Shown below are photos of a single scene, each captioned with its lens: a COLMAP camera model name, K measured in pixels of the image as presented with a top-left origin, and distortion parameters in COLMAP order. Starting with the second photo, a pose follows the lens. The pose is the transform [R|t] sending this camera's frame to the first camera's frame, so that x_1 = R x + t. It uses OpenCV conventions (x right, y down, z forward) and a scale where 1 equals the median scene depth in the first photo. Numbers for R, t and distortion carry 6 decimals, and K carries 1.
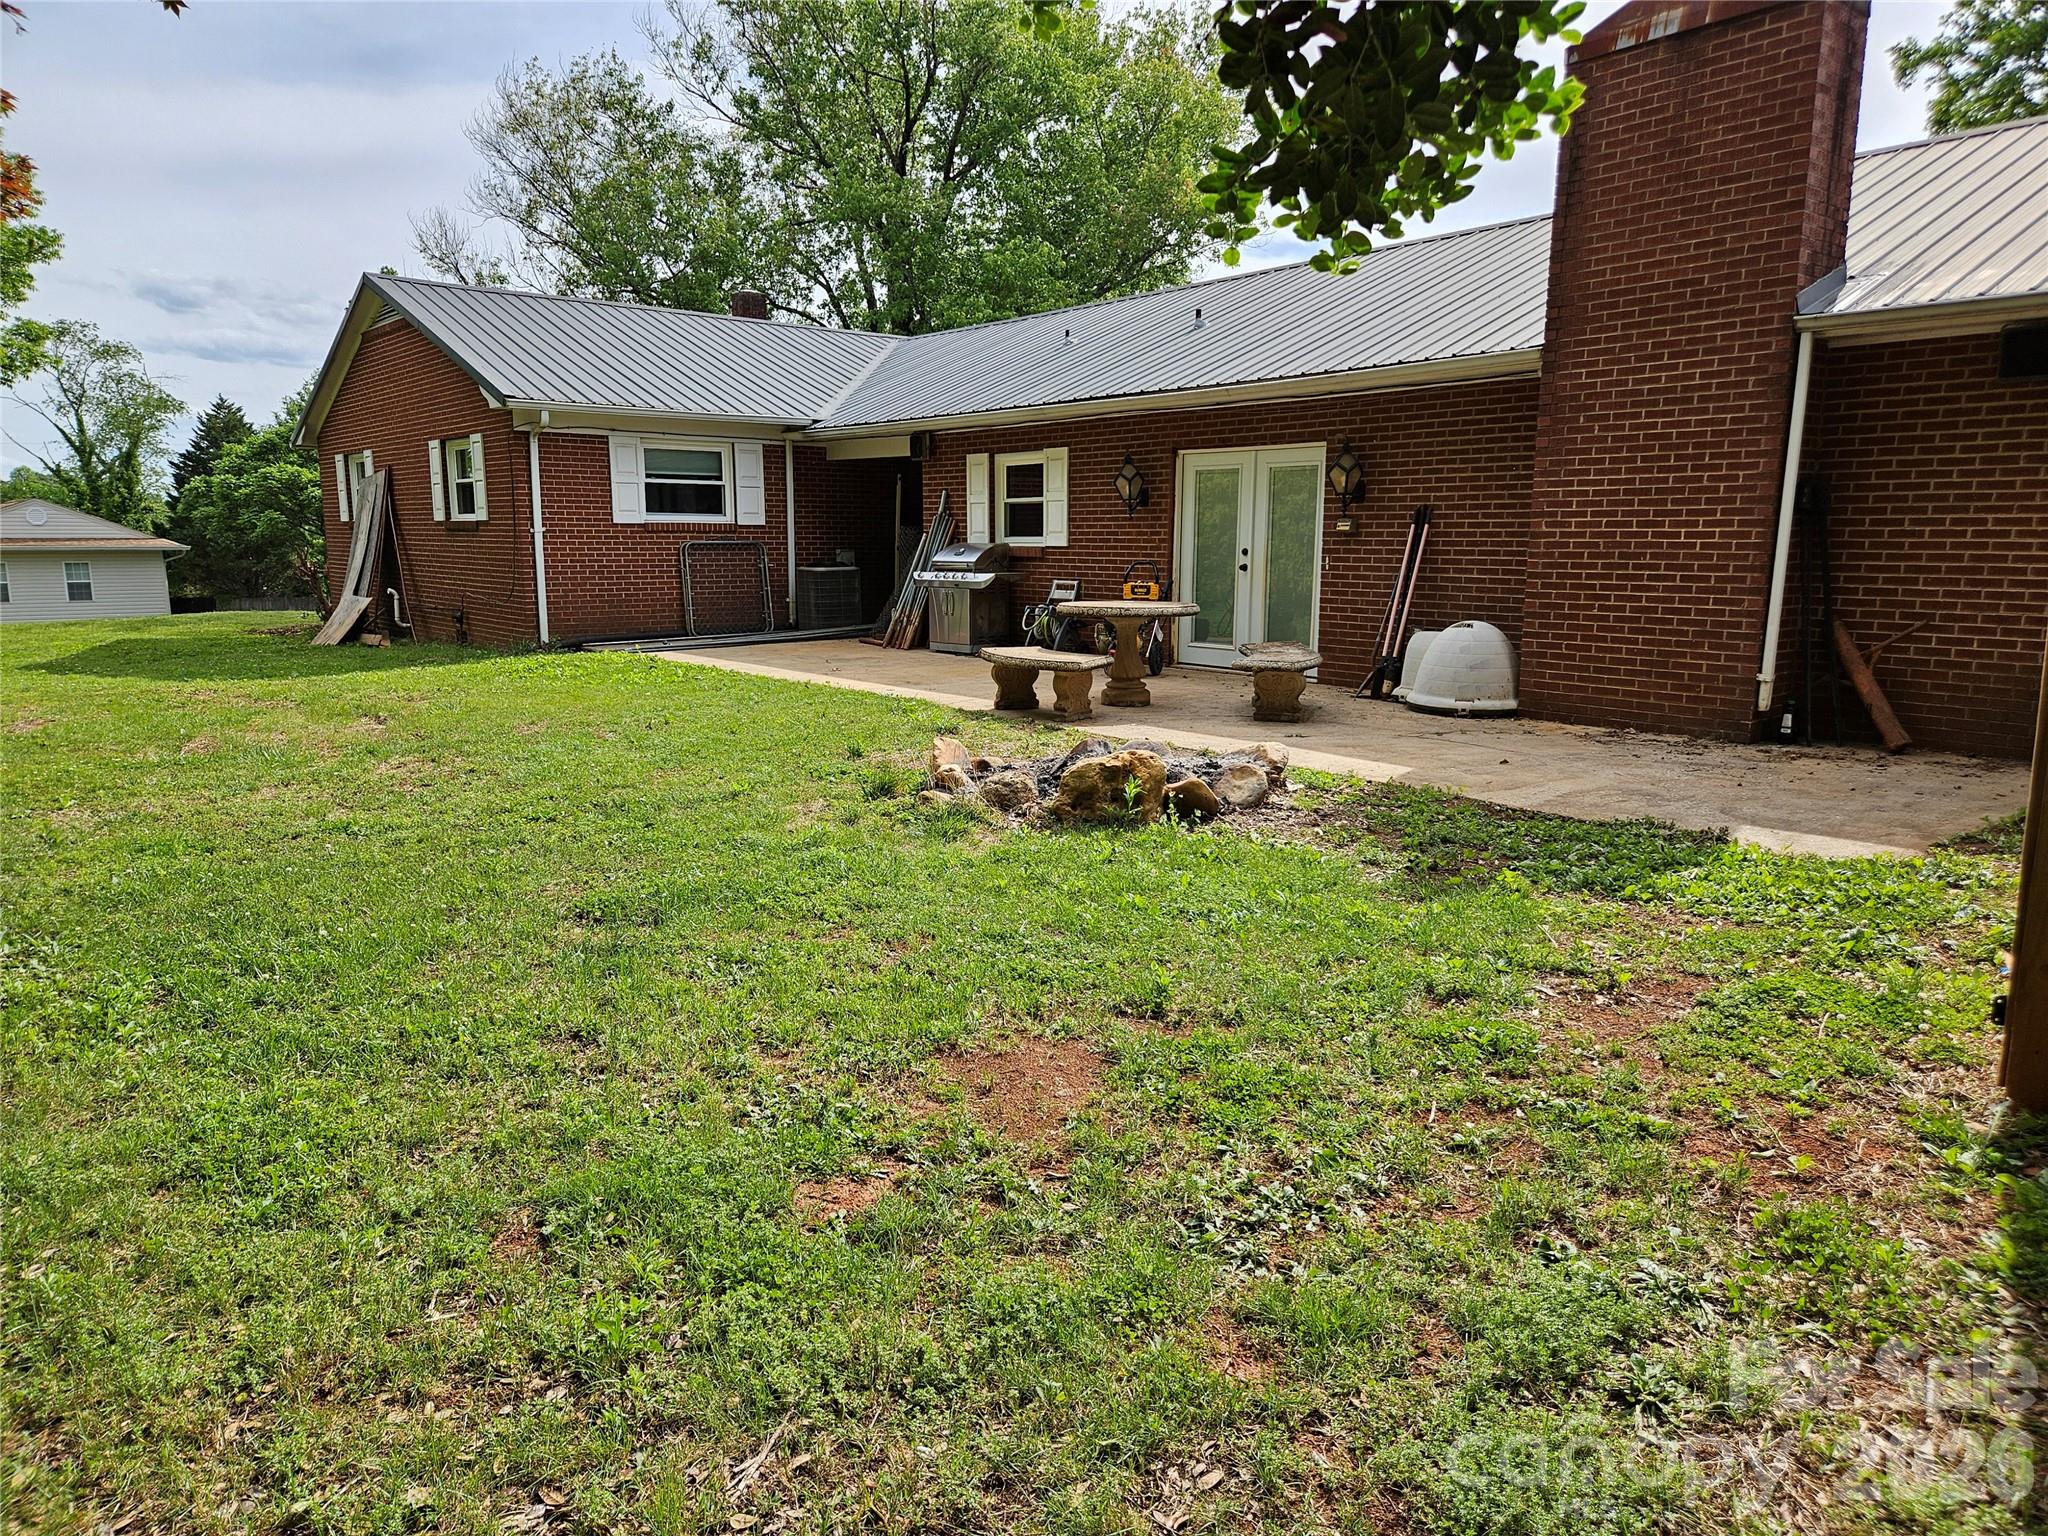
lens RADIAL K [[1340.5, 0, 1005.9], [0, 1340.5, 778.7], [0, 0, 1]] dist [0.067888, -0.042136]
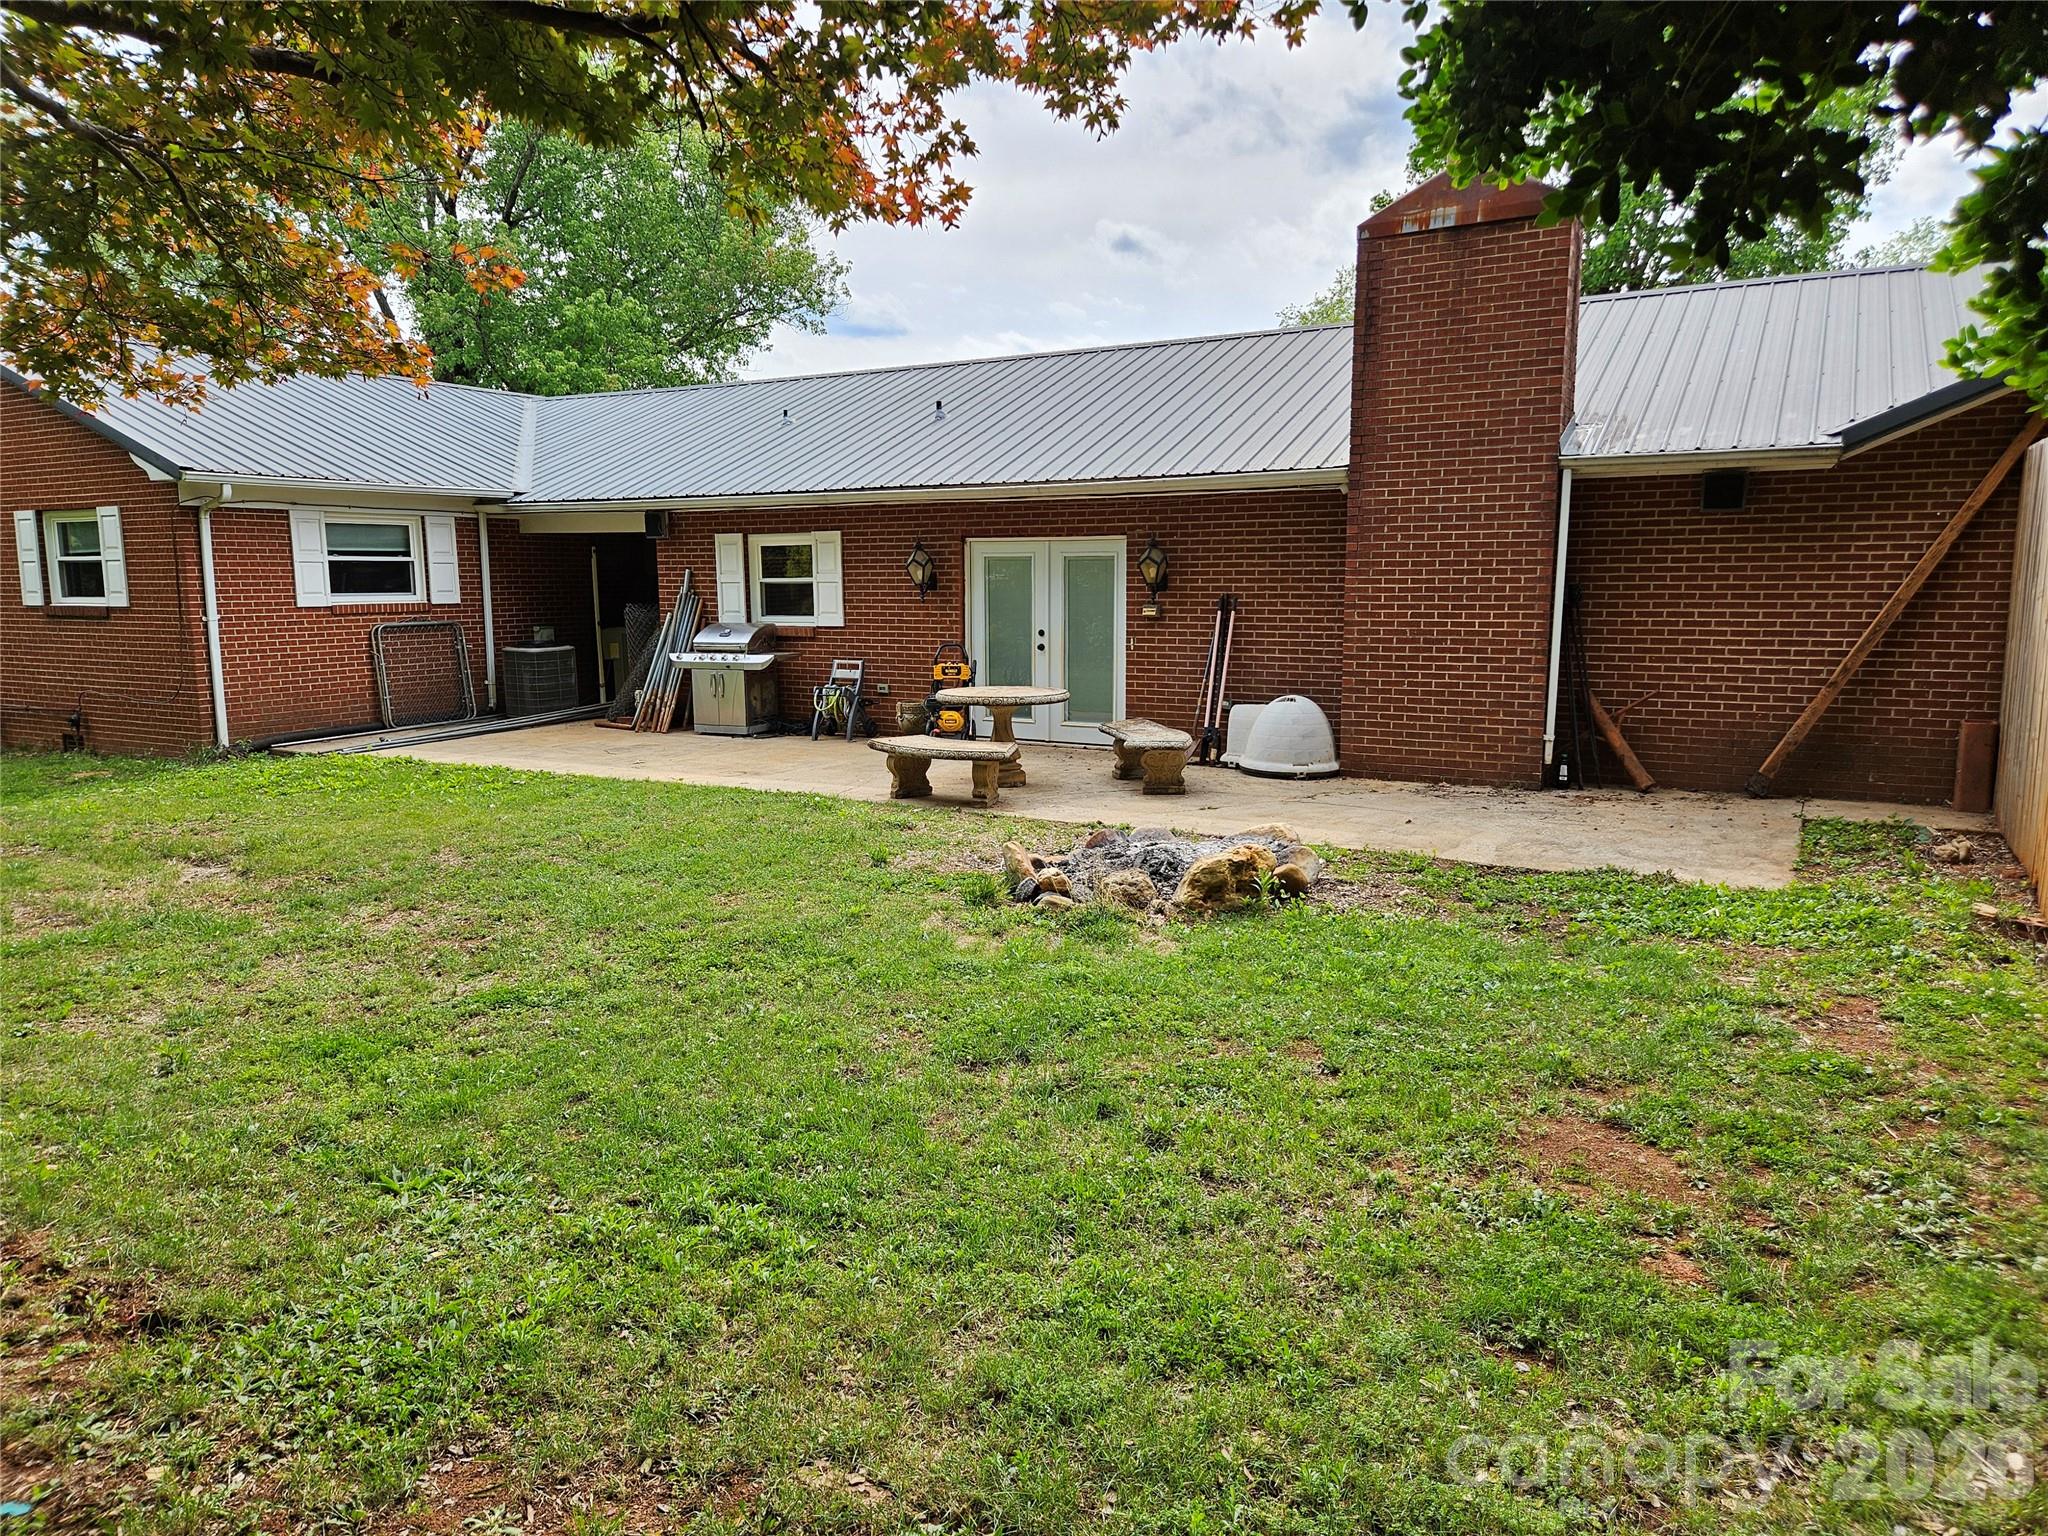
lens RADIAL K [[1340.5, 0, 1005.9], [0, 1340.5, 778.7], [0, 0, 1]] dist [0.067888, -0.042136]
pose [[0.933074, -0.063944, 0.353955, -0.283833], [0.074872, 0.997044, -0.017250, -0.041840], [-0.351806, 0.042597, 0.935103, 0.008132]]
